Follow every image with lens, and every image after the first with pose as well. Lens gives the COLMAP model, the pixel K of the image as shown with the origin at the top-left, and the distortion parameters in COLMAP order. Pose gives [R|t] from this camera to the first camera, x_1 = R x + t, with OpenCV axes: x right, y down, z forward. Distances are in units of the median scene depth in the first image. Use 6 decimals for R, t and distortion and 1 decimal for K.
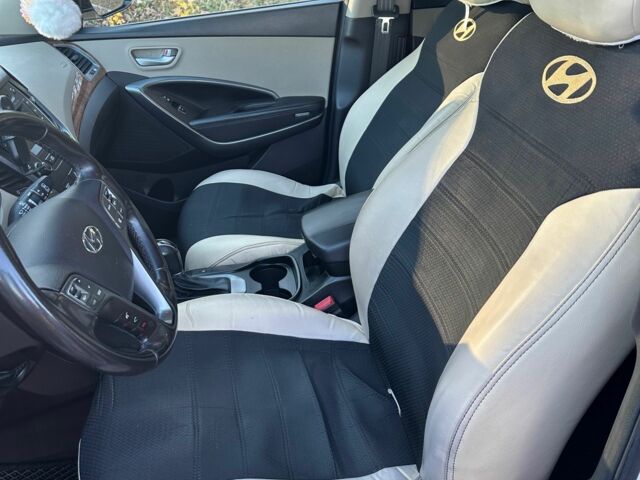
lens RADIAL K [[609.2, 0, 320.0], [0, 609.2, 240.0], [0, 0, 1]] dist [0.169439, -0.343599]
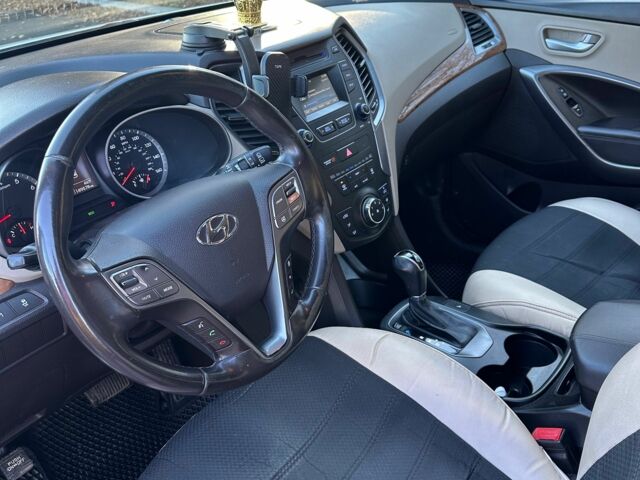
lens RADIAL K [[609.2, 0, 320.0], [0, 609.2, 240.0], [0, 0, 1]] dist [0.169439, -0.343599]
pose [[0.668322, 0.382354, -0.638084, 0.136478], [-0.349404, 0.918628, 0.184499, -0.092140], [0.656706, 0.099644, 0.747535, 0.204002]]
